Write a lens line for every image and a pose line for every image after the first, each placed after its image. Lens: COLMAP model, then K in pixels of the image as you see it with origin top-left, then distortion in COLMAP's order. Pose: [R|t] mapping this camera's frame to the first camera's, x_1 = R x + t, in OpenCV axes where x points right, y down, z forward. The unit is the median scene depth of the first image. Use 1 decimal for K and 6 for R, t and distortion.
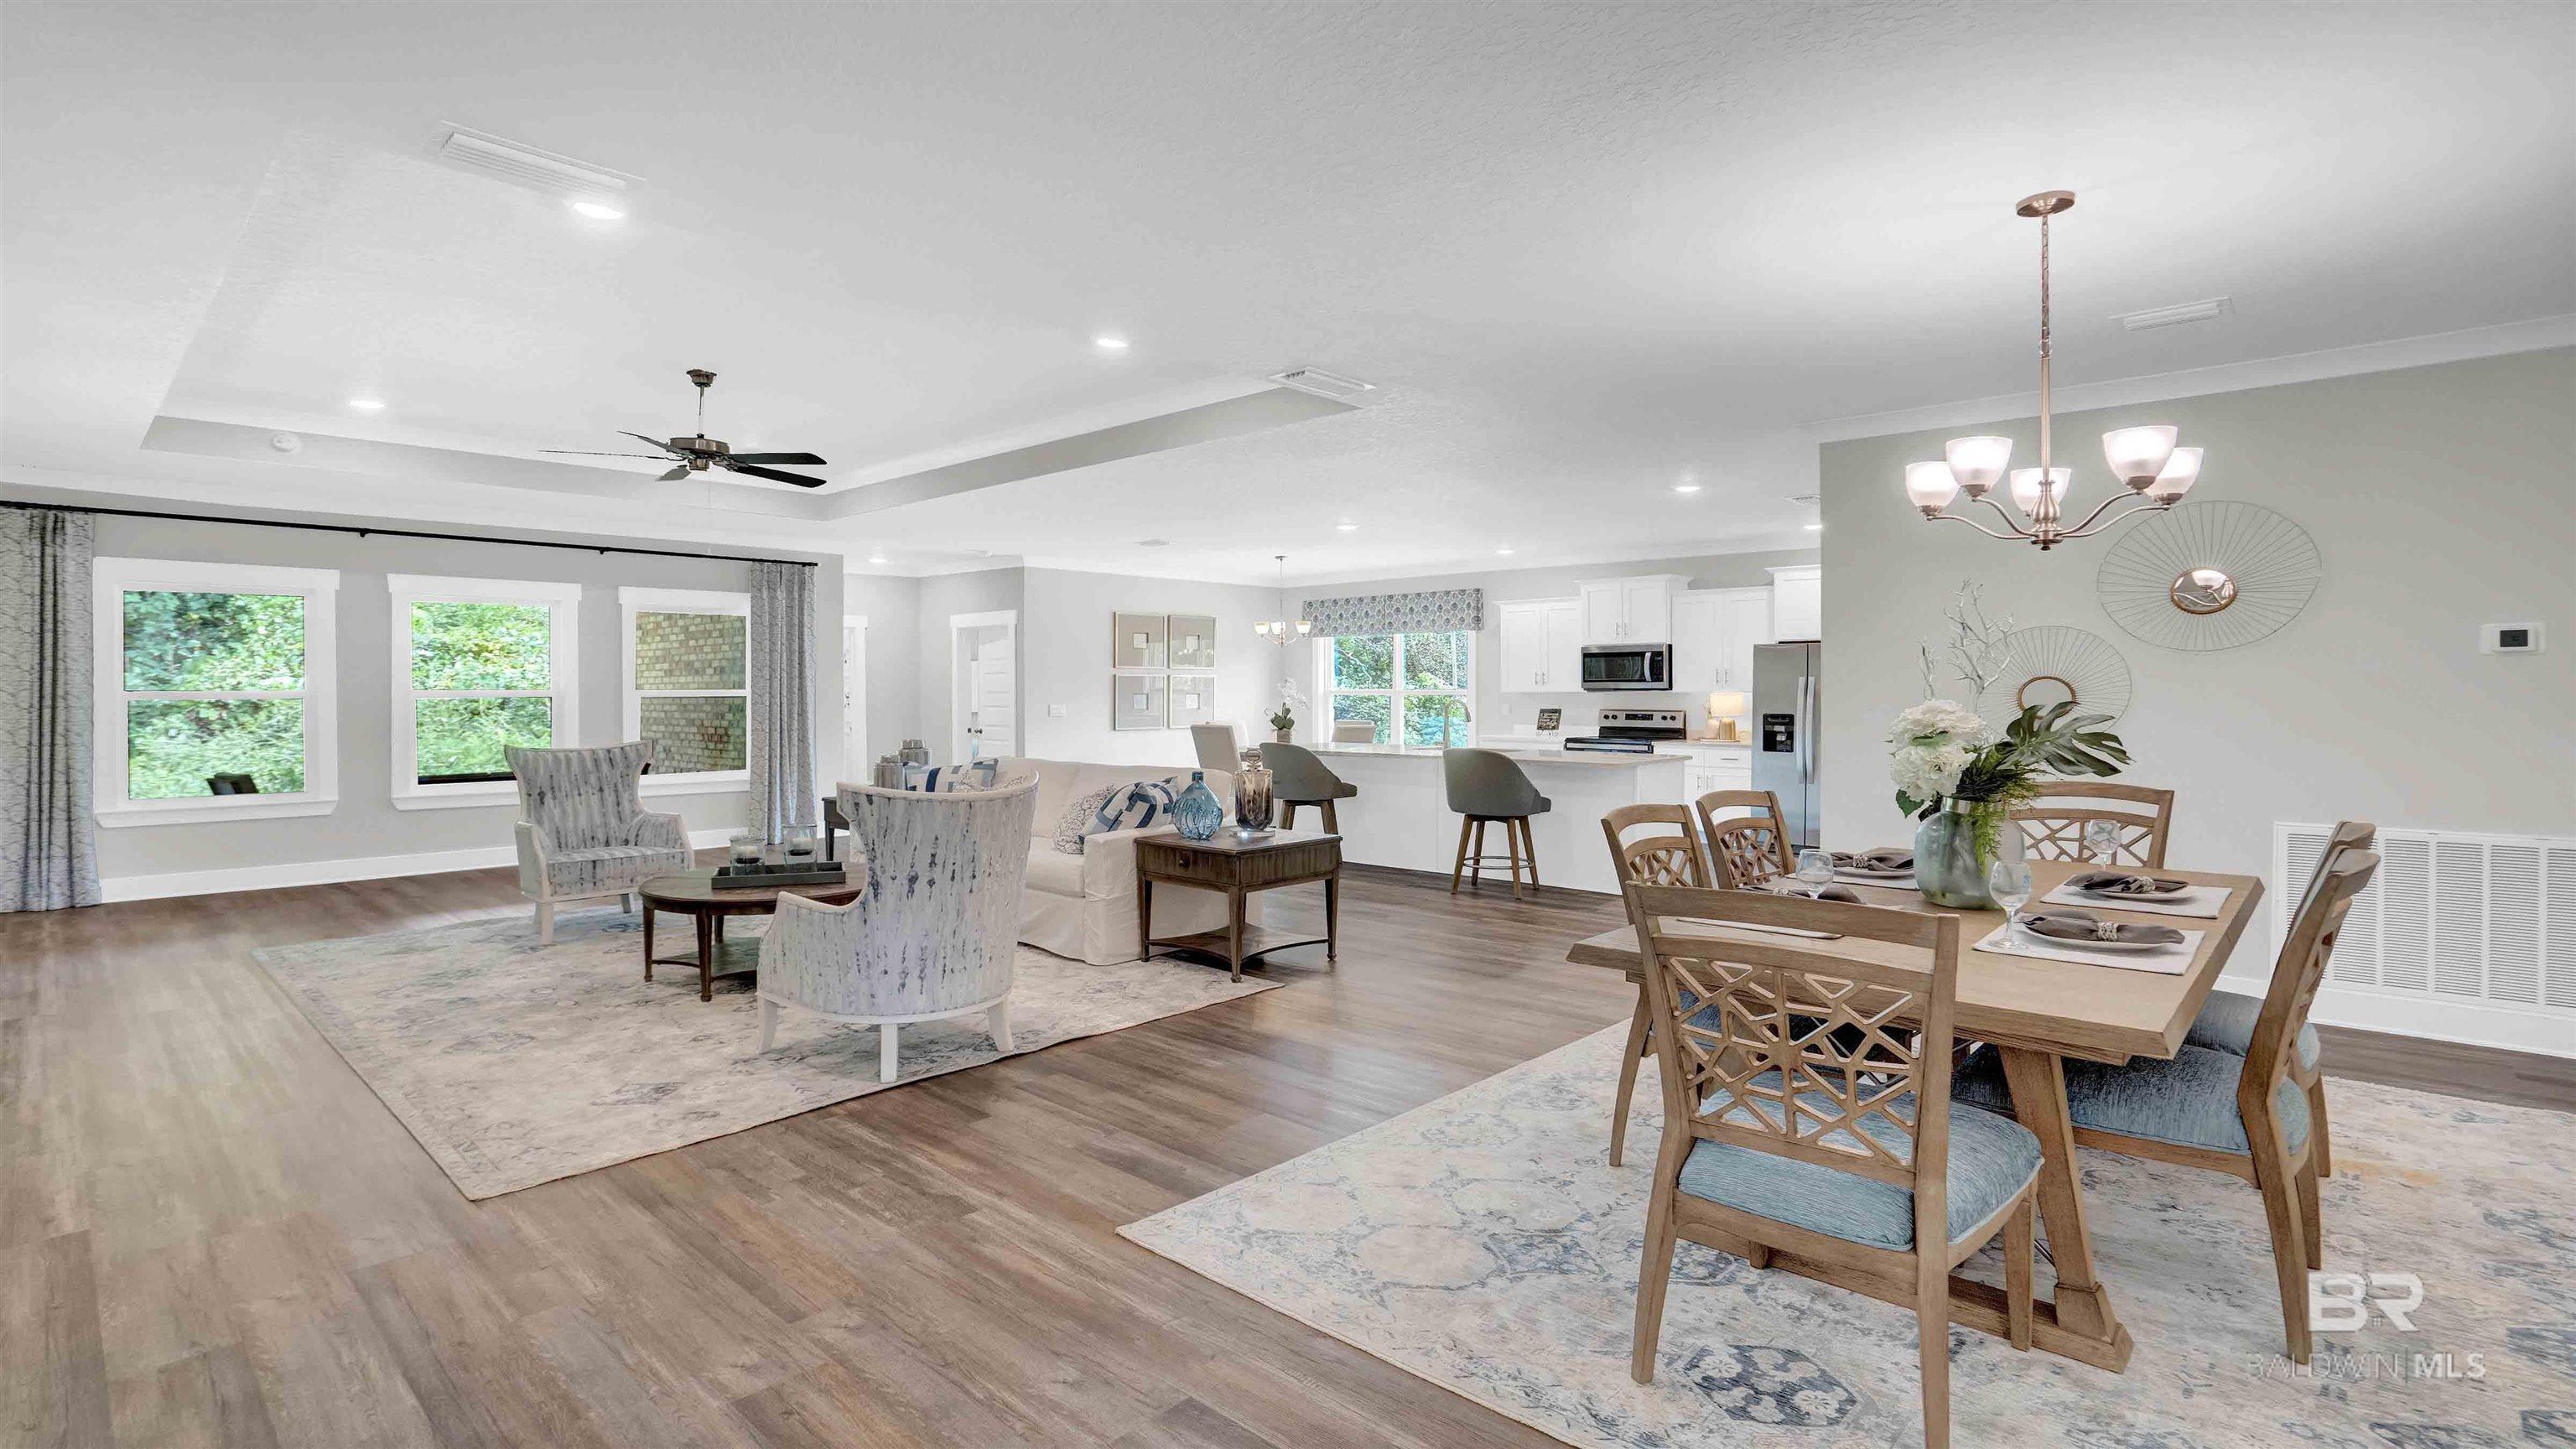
lens RADIAL K [[1202.9, 0, 1276.3], [0, 1202.9, 704.4], [0, 0, 1]] dist [-0.052130, 0.018277]
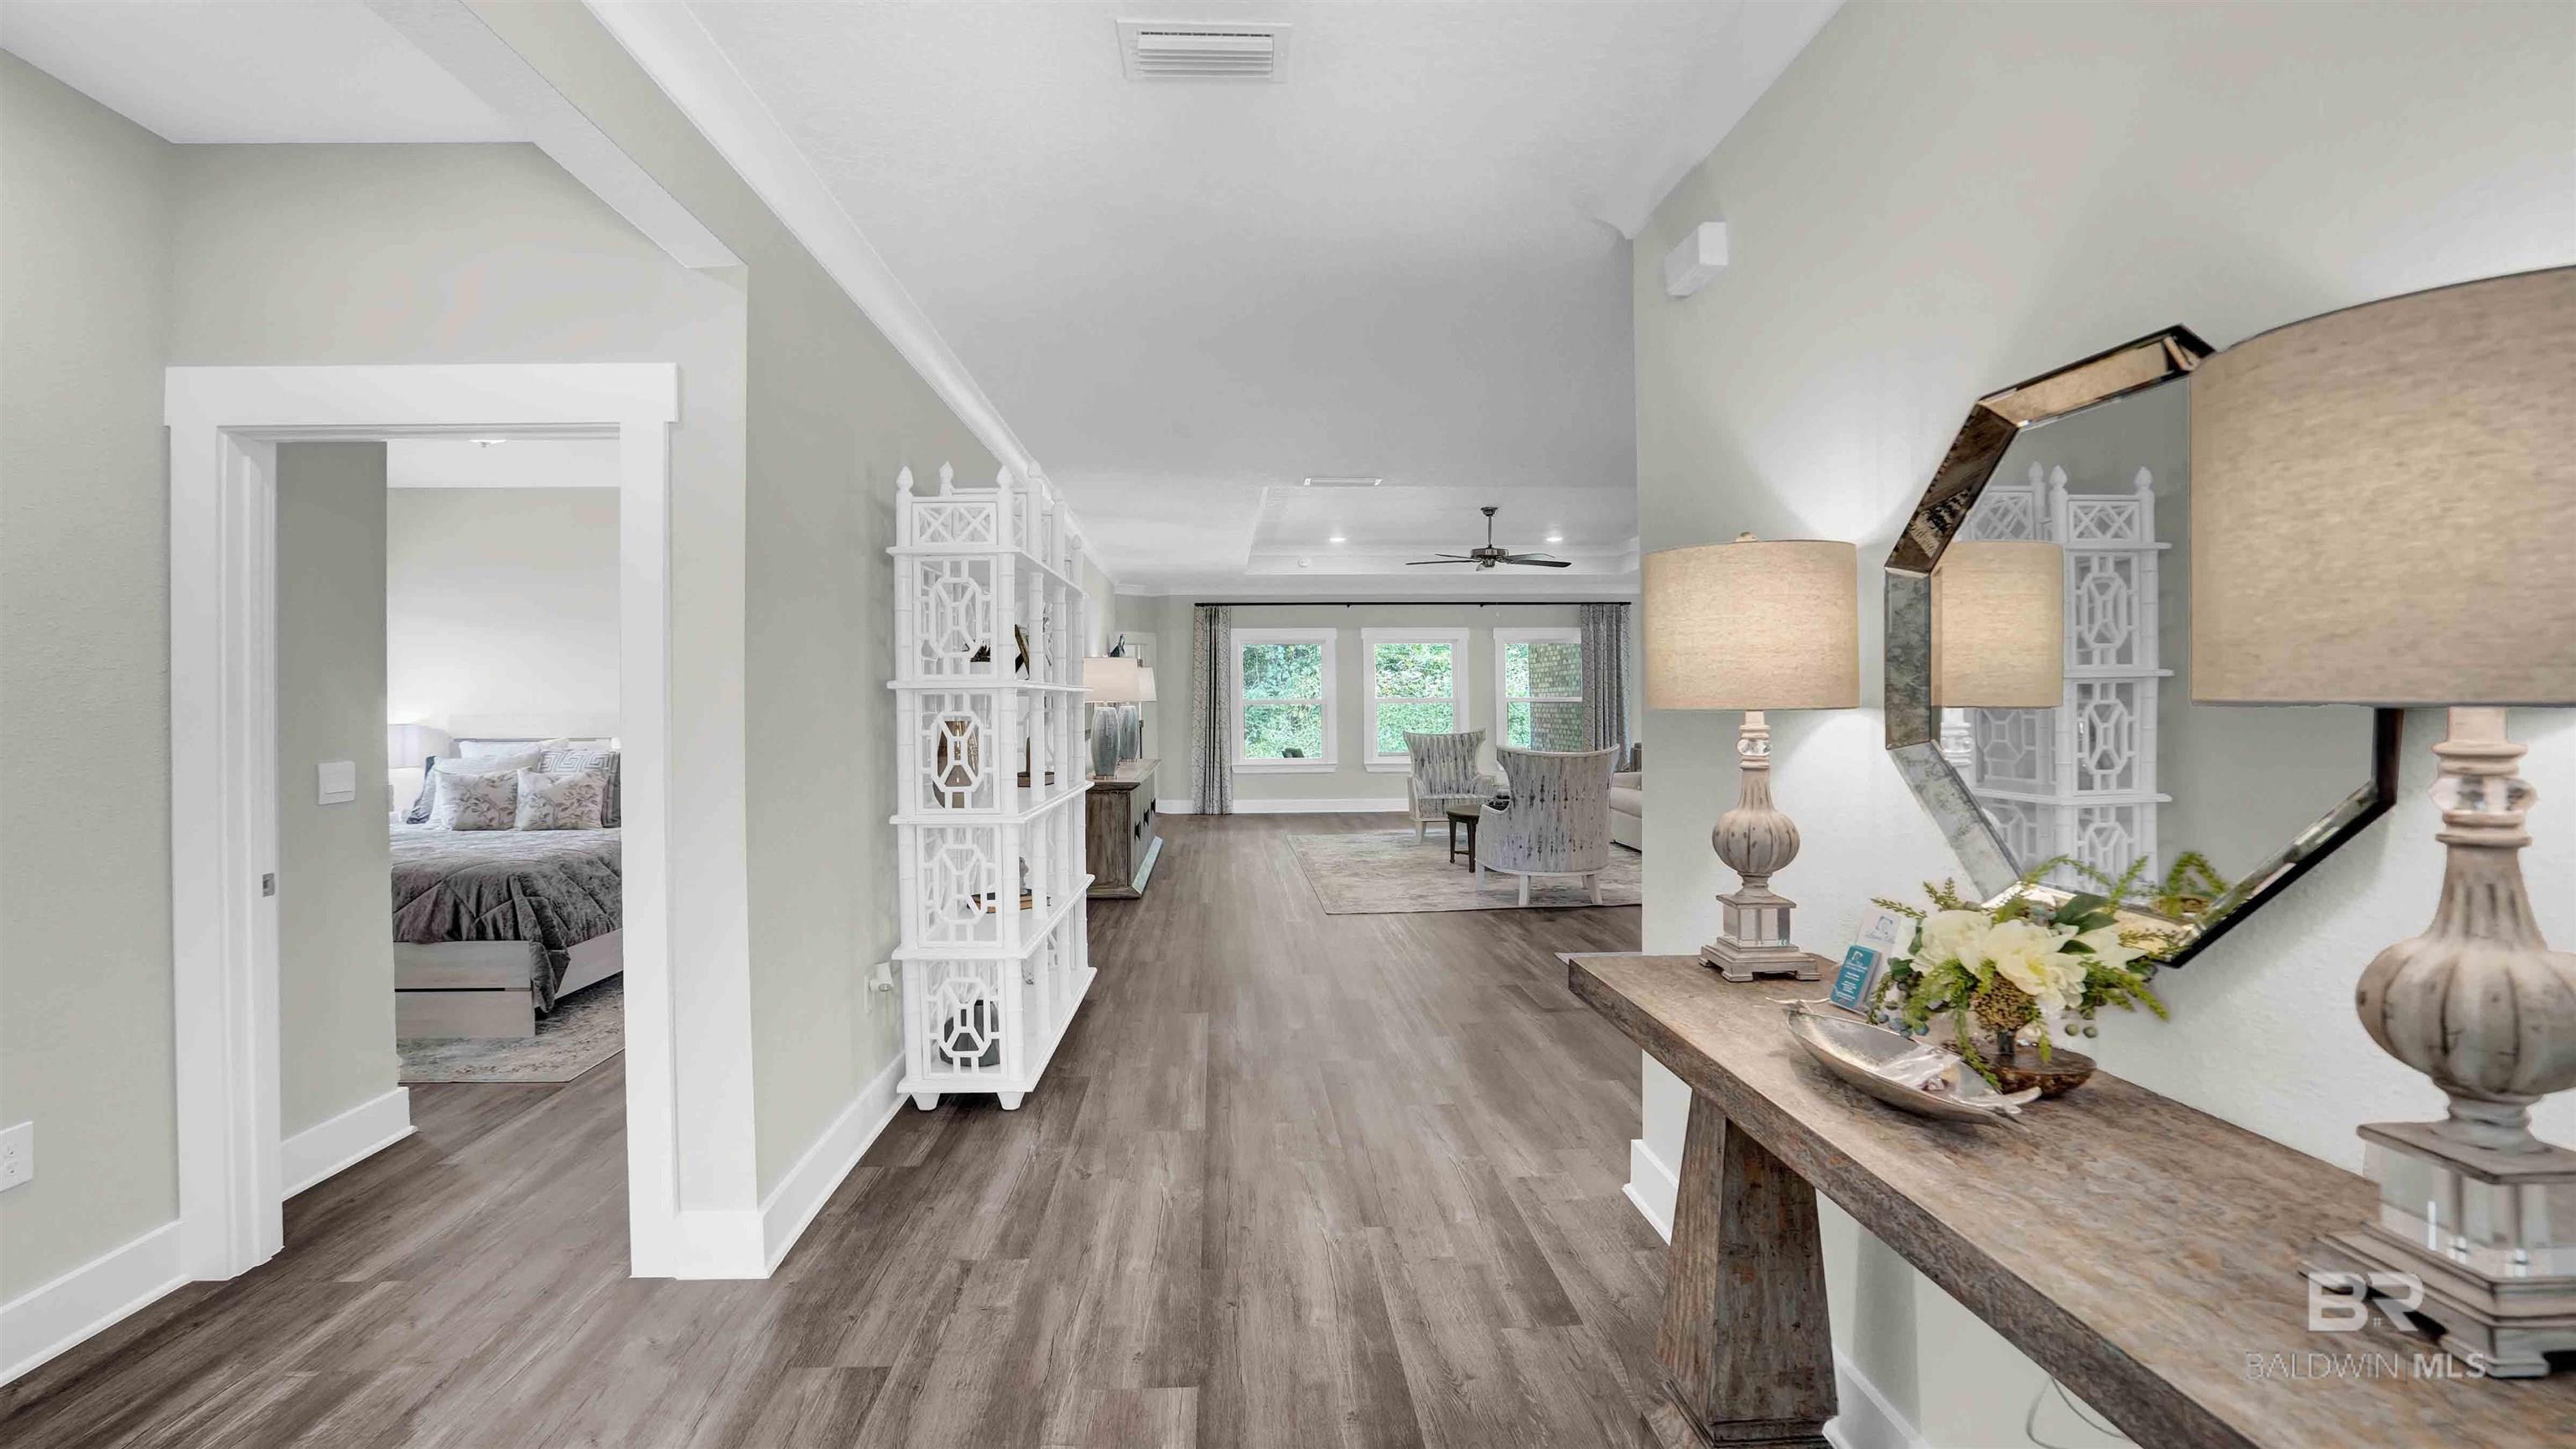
lens RADIAL K [[1220.9, 0, 1288.0], [0, 1220.9, 724.5], [0, 0, 1]] dist [-0.042268, 0.018427]
pose [[0.721172, 0.011619, -0.692658, 0.315823], [-0.003638, 0.999909, 0.012985, 0.001848], [0.692746, -0.006844, 0.721149, -0.272737]]
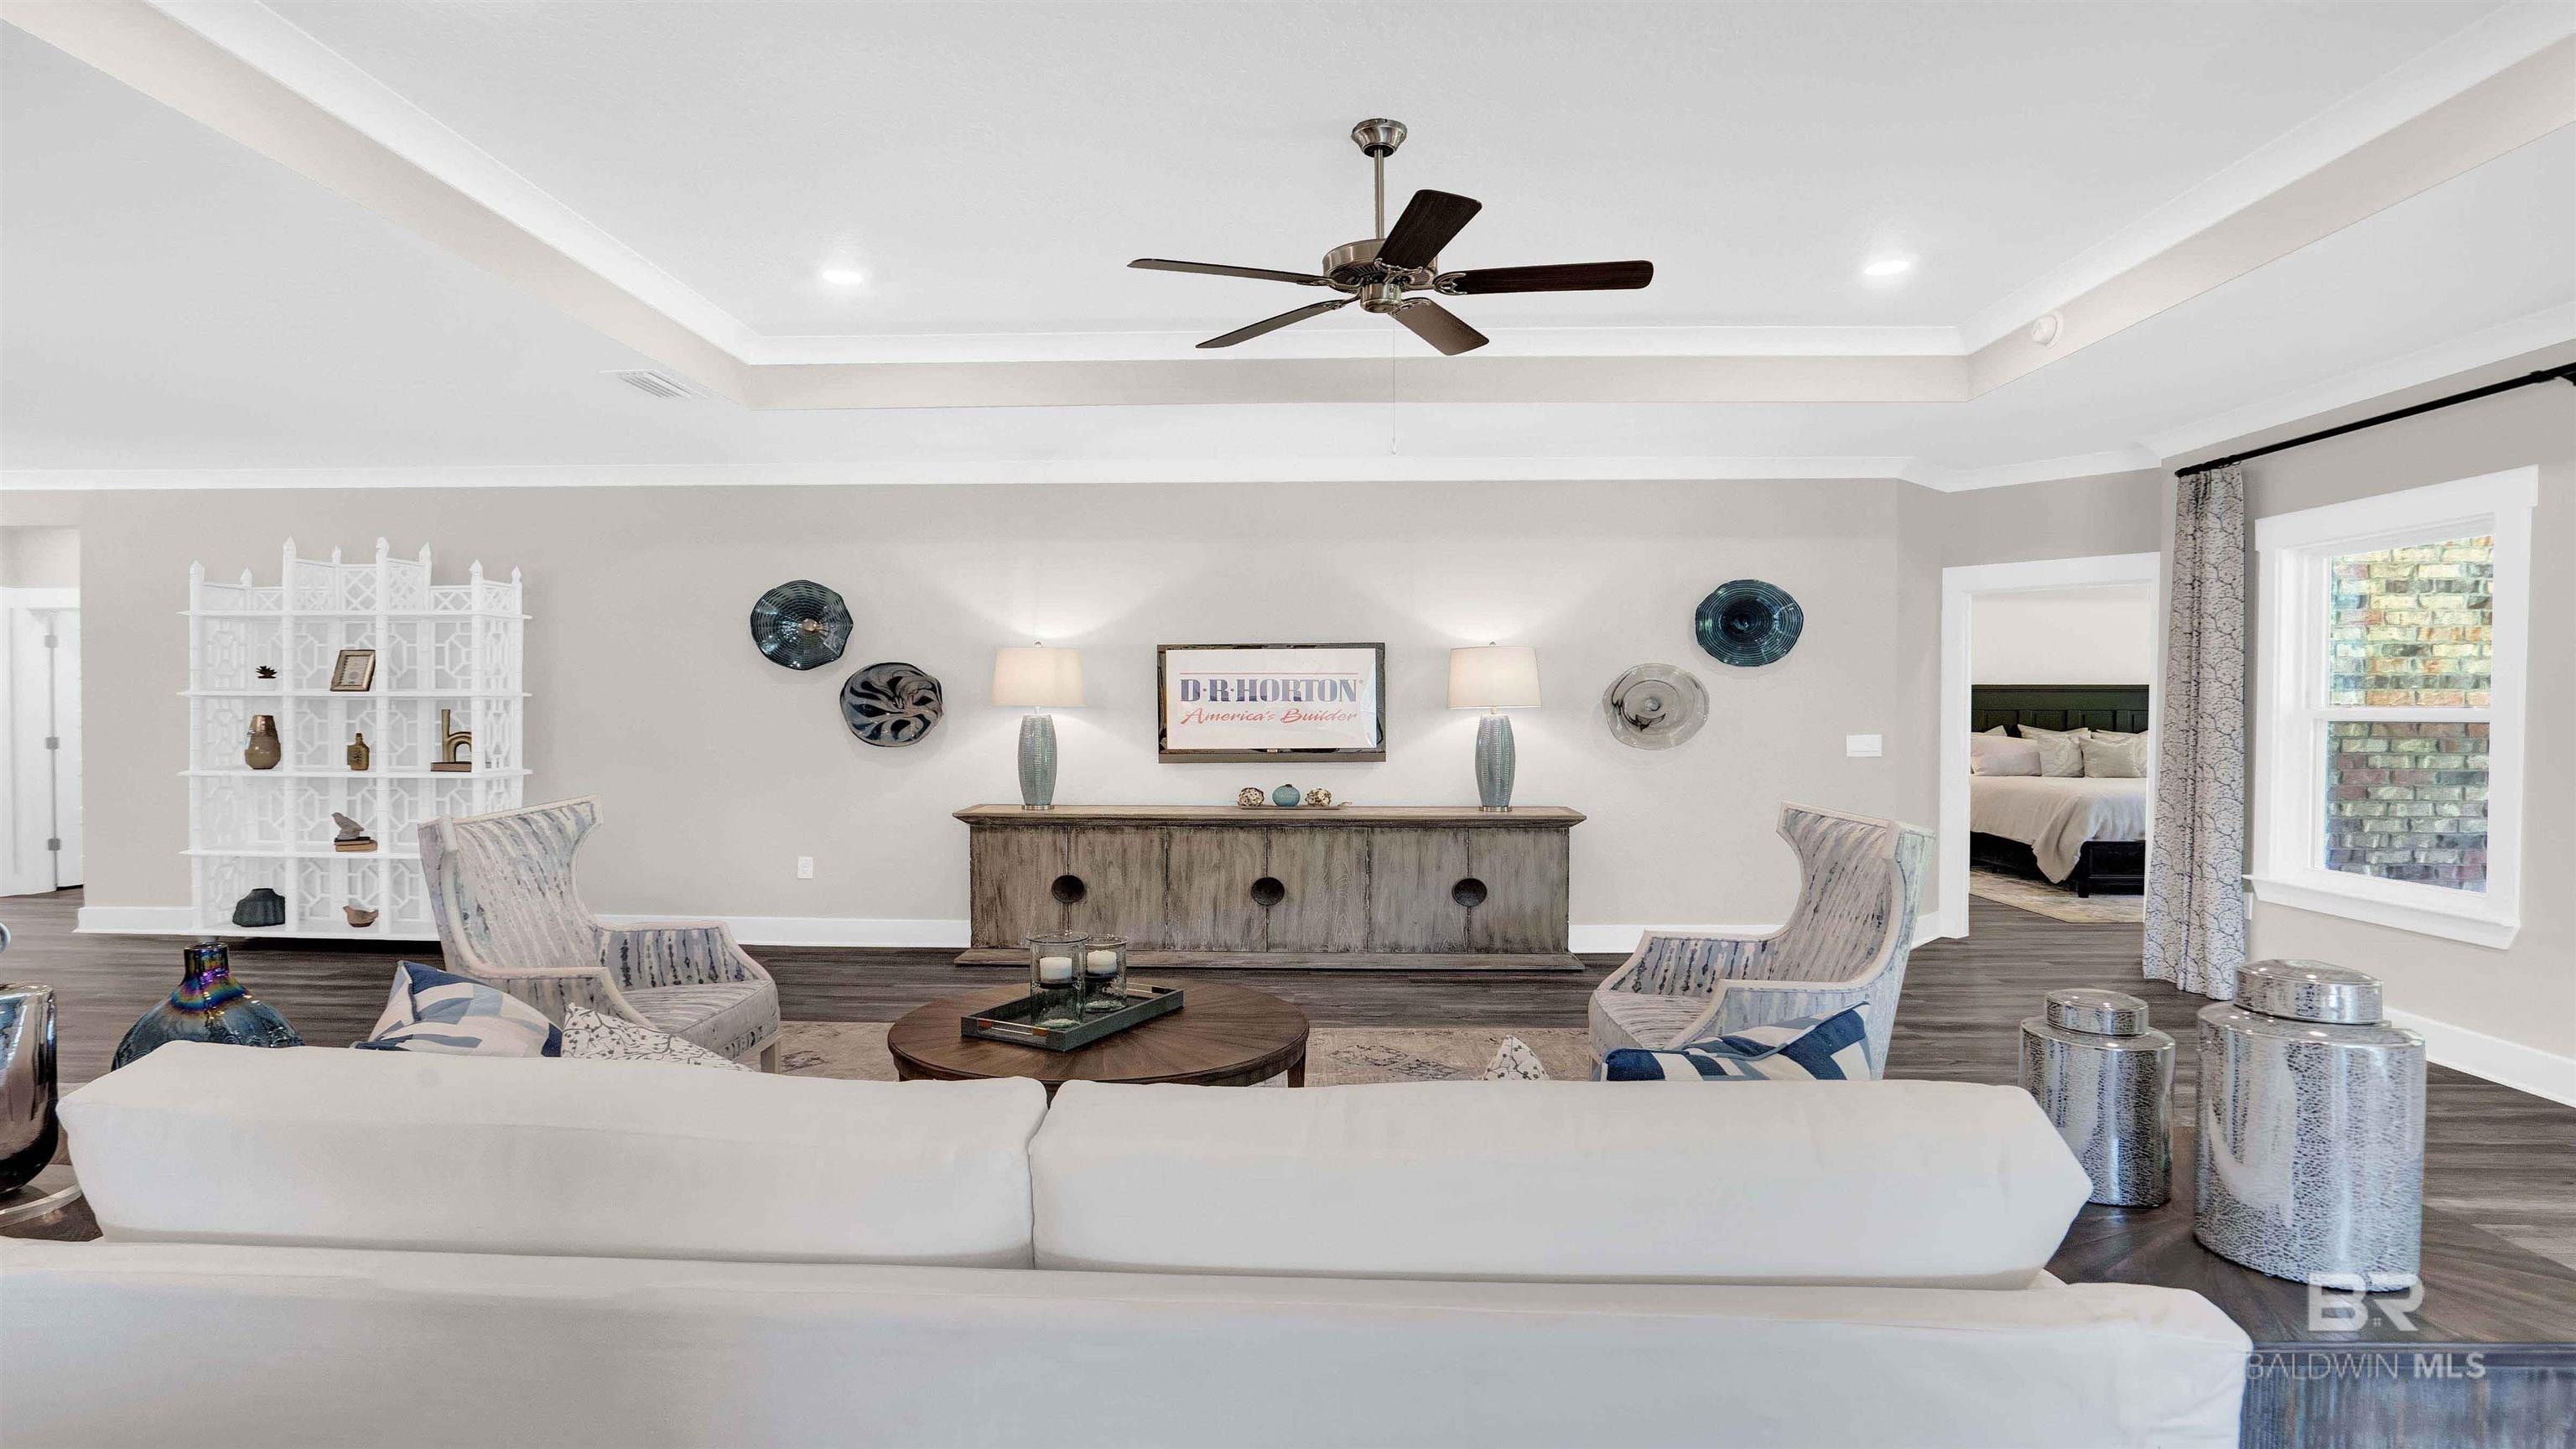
lens RADIAL K [[1284.6, 0, 1288.0], [0, 1284.6, 724.5], [0, 0, 1]] dist [-0.019665, 0.000835]
pose [[-0.741884, 0.009683, -0.670458, -0.036602], [-0.011027, 0.999584, 0.026639, -0.012031], [0.670438, 0.027156, -0.741469, 0.909959]]
